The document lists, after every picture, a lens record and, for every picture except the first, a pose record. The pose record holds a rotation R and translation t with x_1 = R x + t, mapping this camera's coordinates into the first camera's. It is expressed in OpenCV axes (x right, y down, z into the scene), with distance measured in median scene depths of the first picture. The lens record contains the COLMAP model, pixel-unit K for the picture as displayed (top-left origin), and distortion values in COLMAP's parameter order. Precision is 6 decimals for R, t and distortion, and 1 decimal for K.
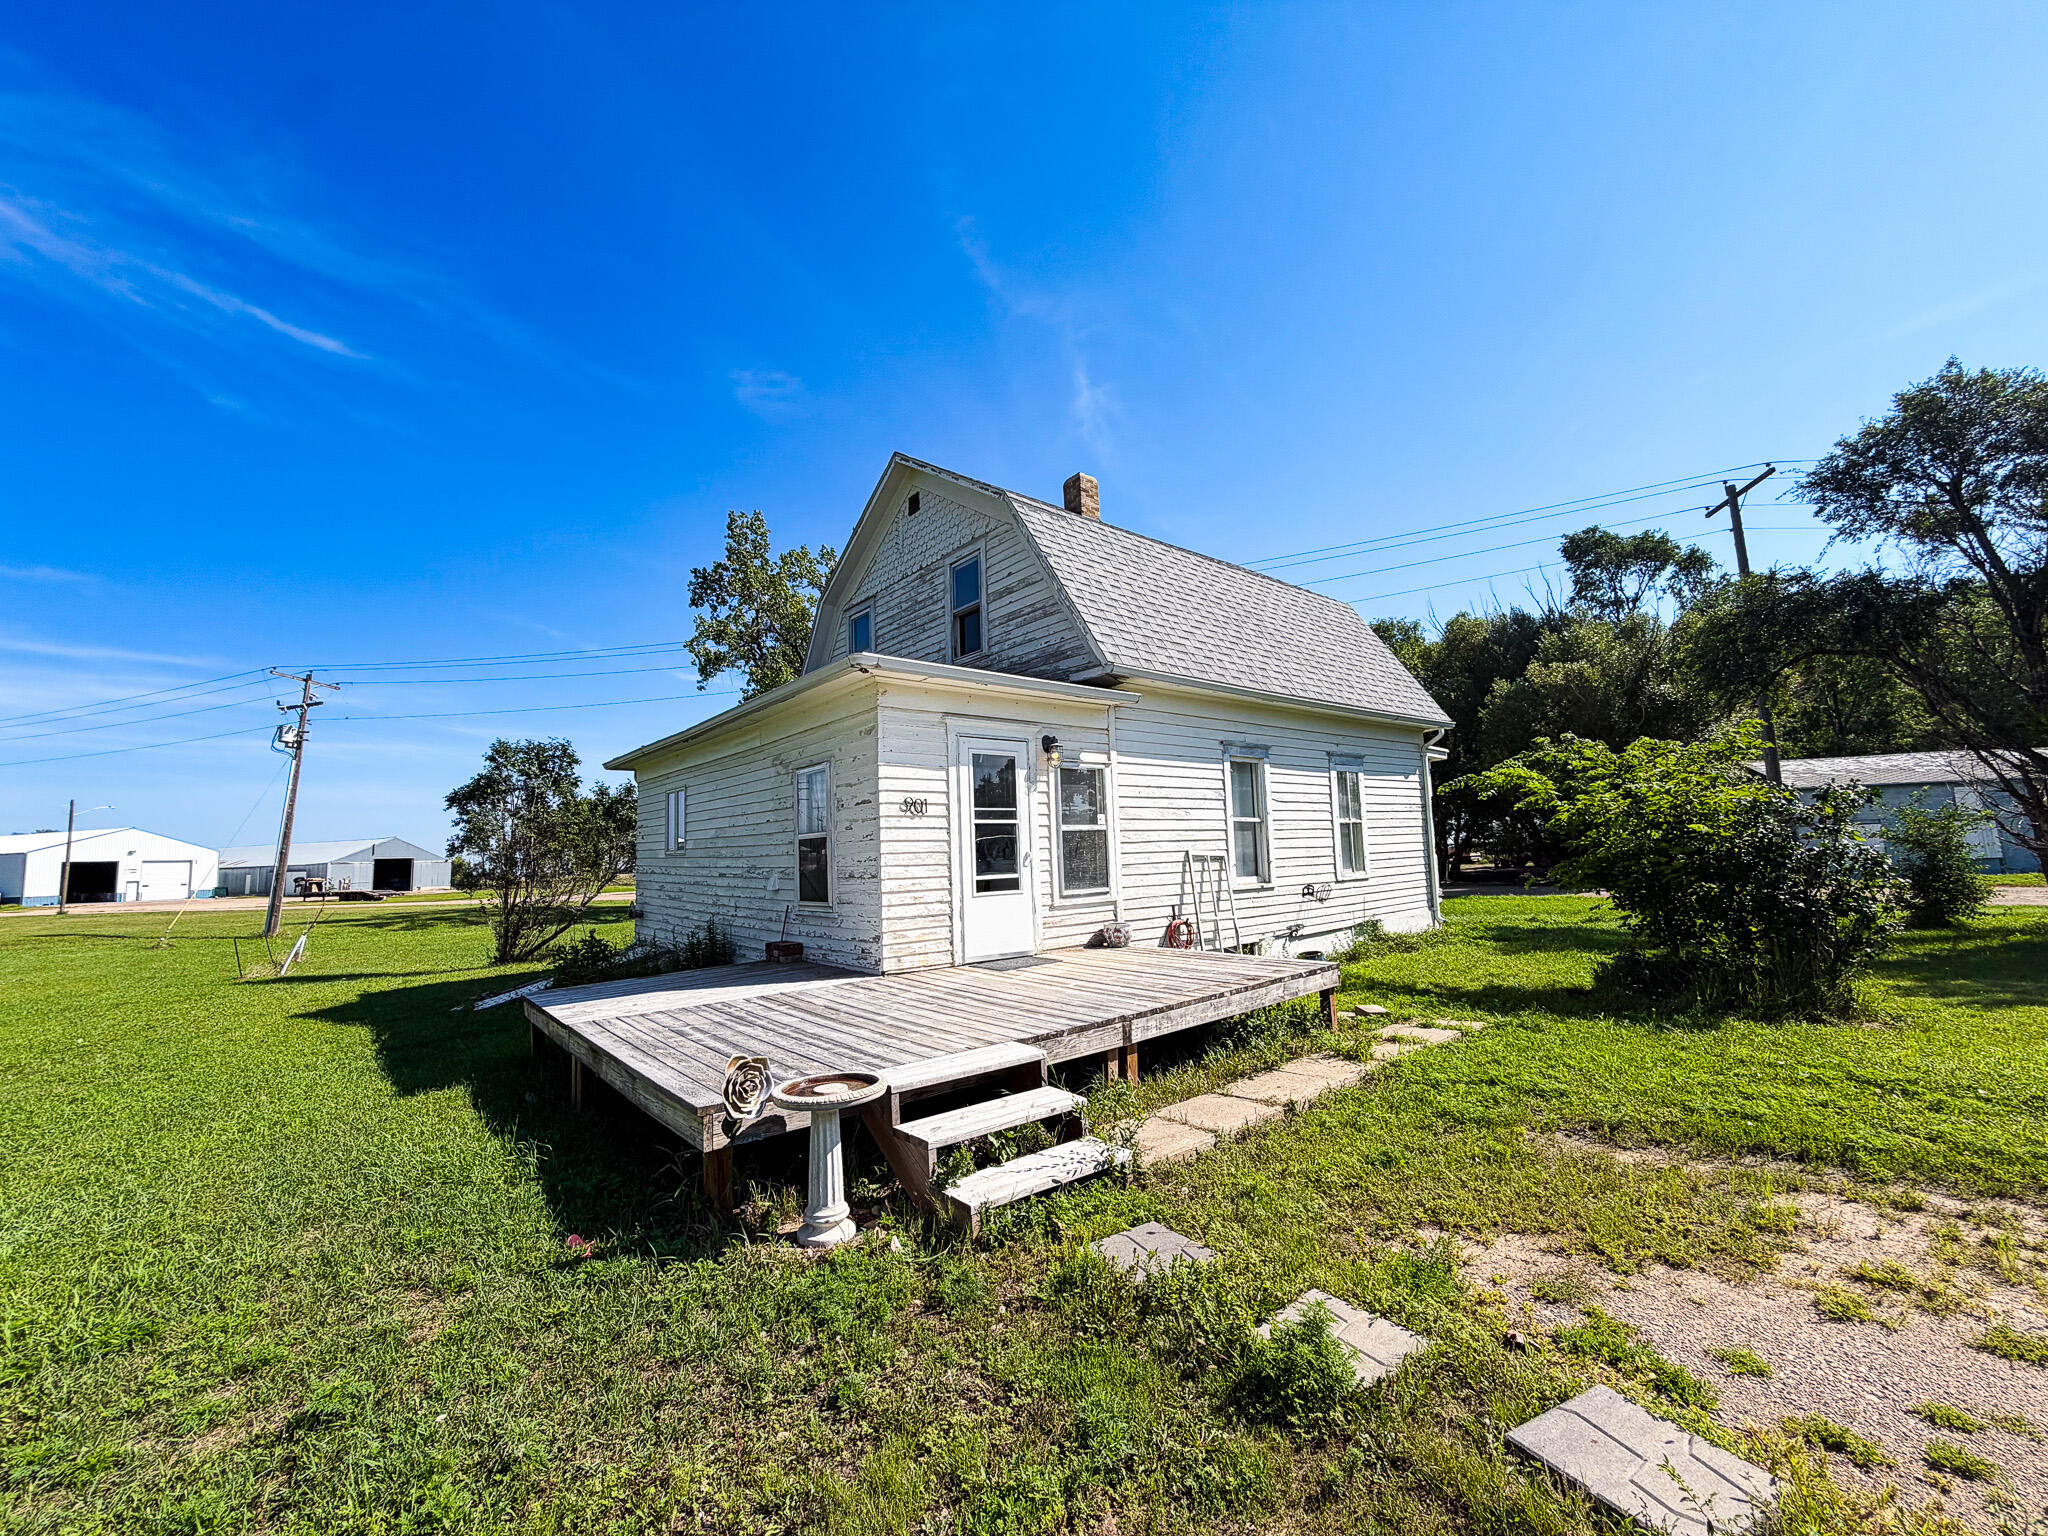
lens RADIAL K [[816.2, 0, 1022.0], [0, 816.2, 777.0], [0, 0, 1]] dist [-0.002162, 0.000345]
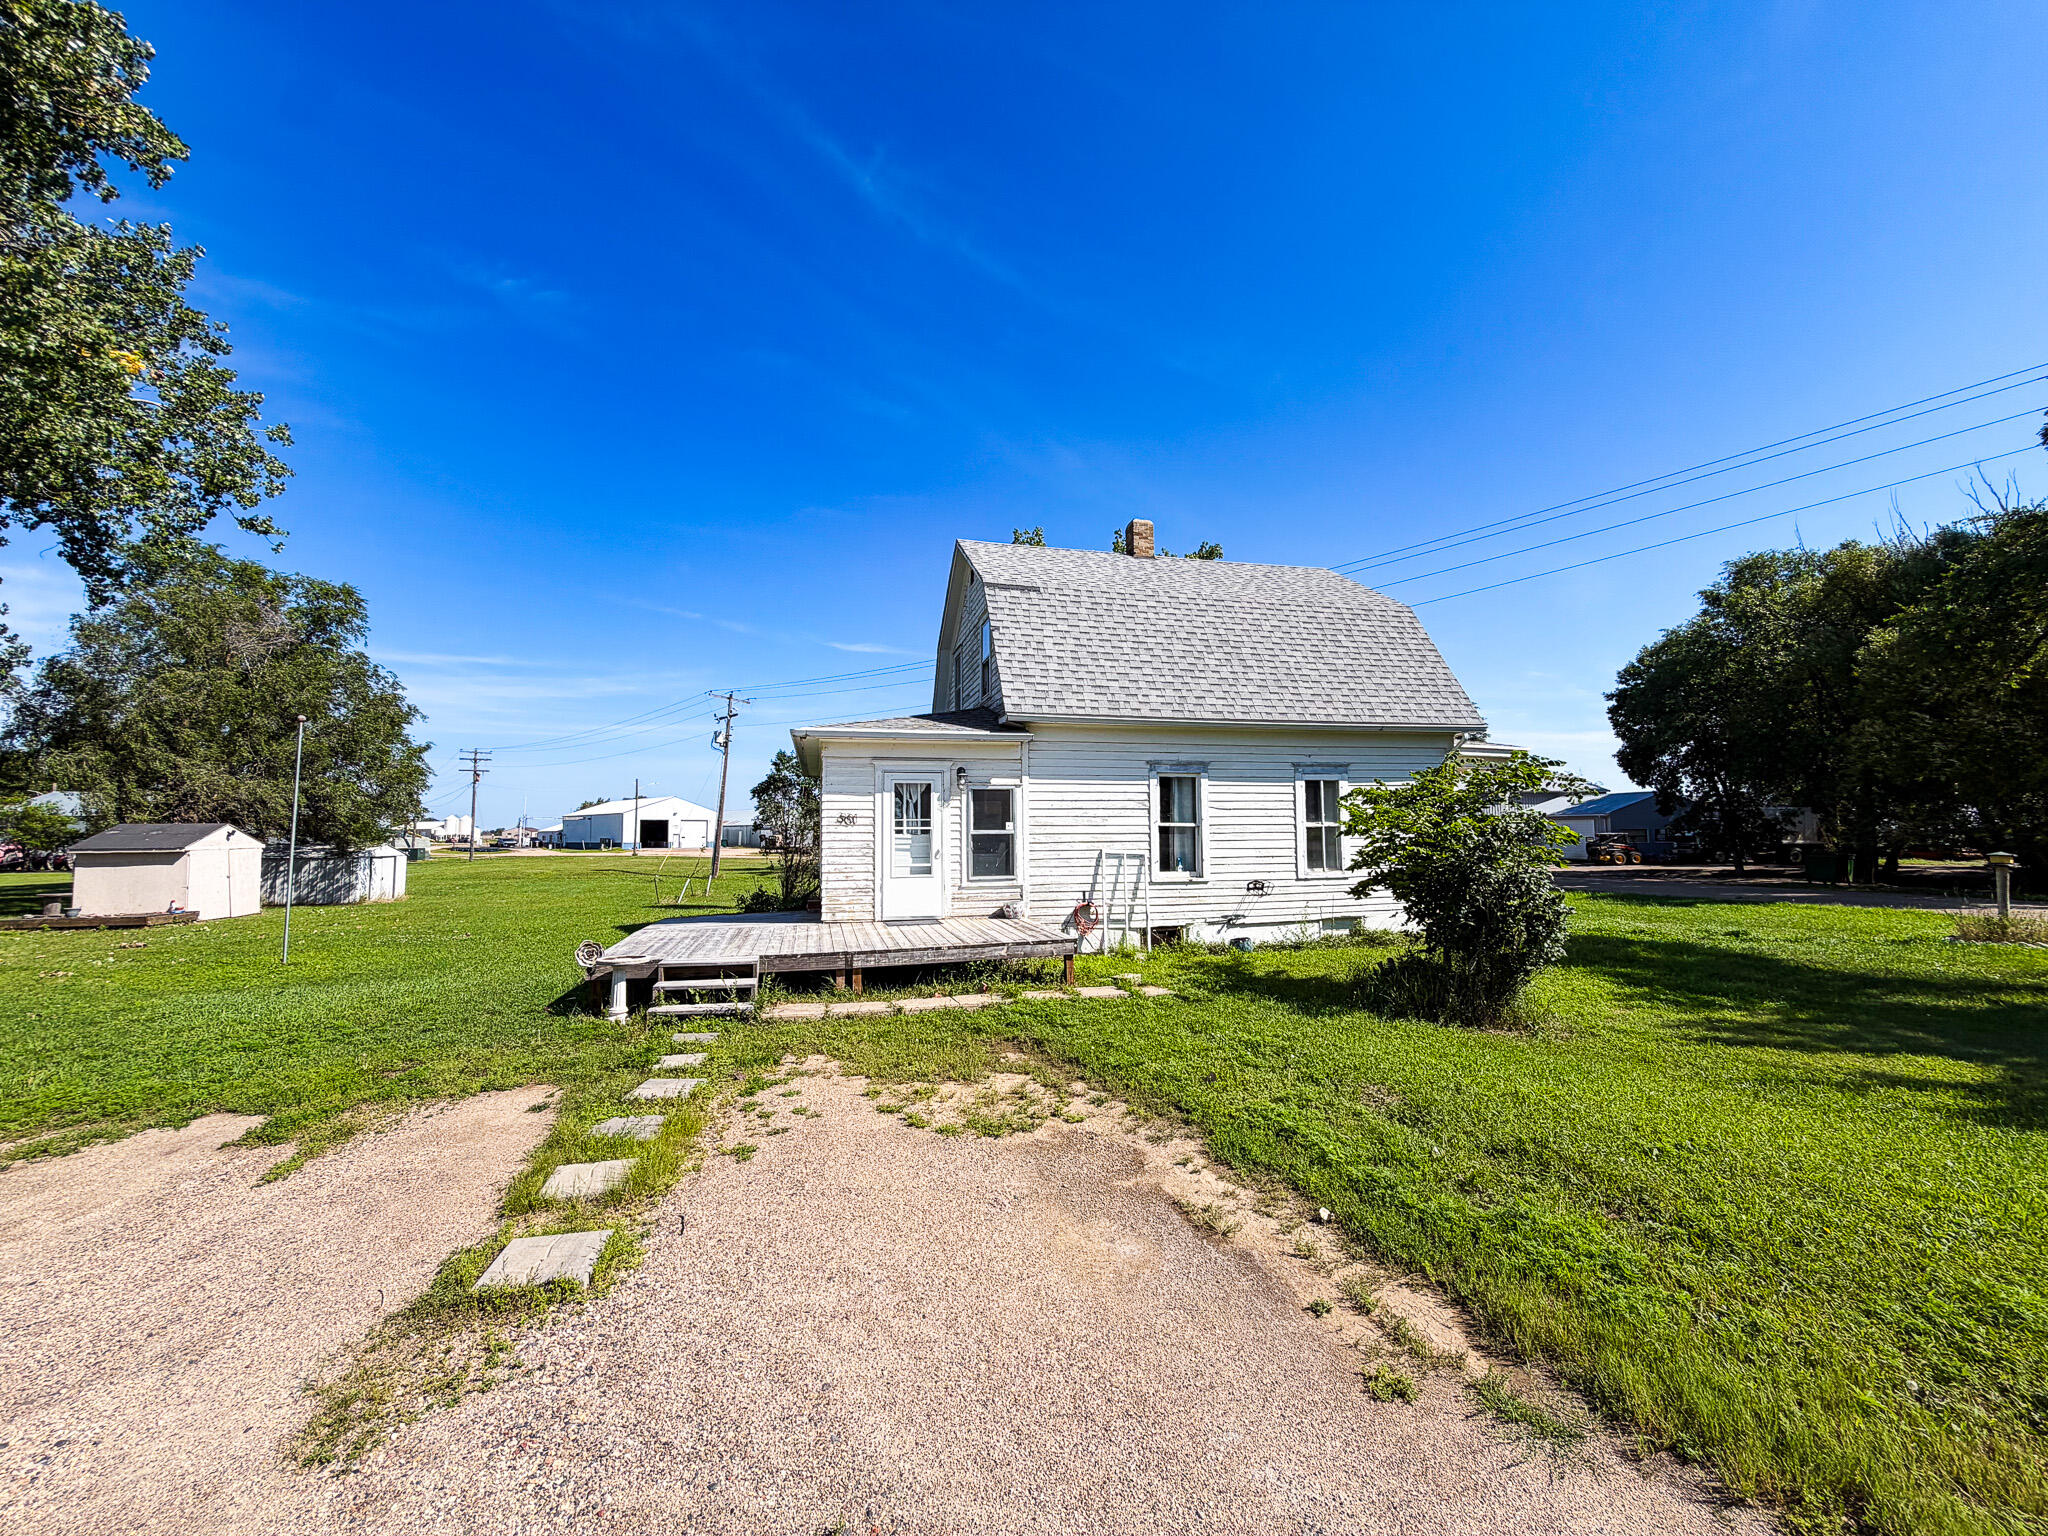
lens RADIAL K [[816.2, 0, 1013.3], [0, 816.2, 779.8], [0, 0, 1]] dist [-0.002162, 0.000345]
pose [[0.897843, -0.000859, -0.440314, 0.645030], [0.019080, 0.999135, 0.036957, -0.069797], [0.439901, -0.041583, 0.897083, -0.208742]]
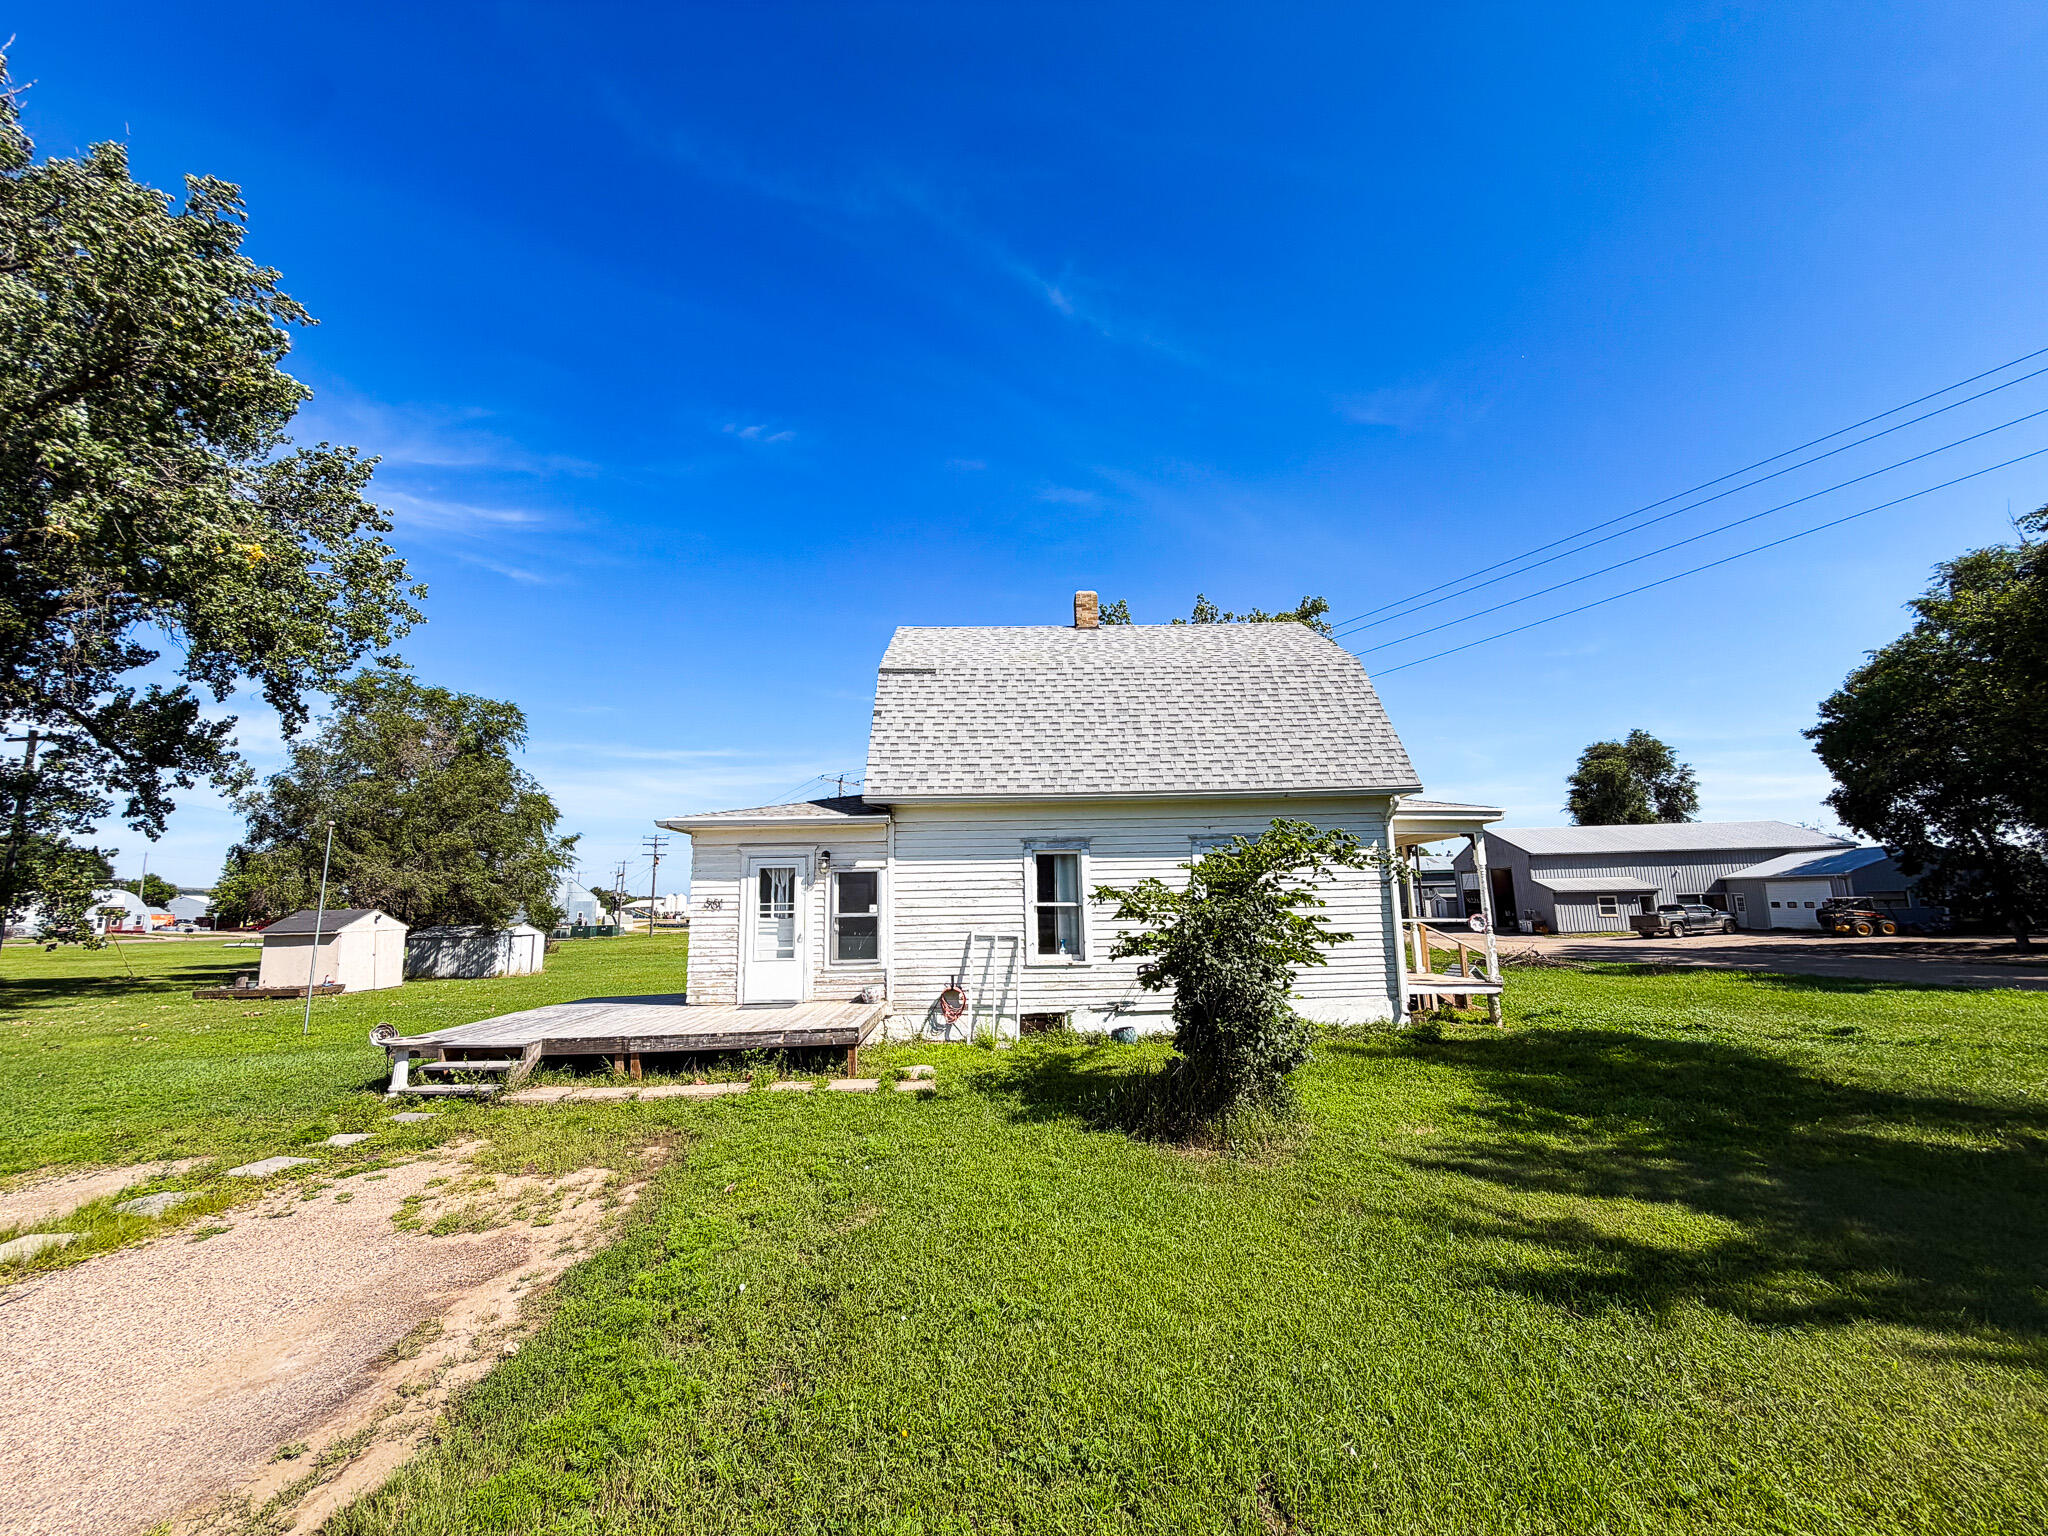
lens RADIAL K [[816.2, 0, 1017.6], [0, 816.2, 777.1], [0, 0, 1]] dist [-0.002162, 0.000345]
pose [[0.781655, -0.078774, -0.618717, 1.051979], [0.053102, 0.996796, -0.059824, -0.067176], [0.621447, 0.013906, 0.783333, 0.062756]]
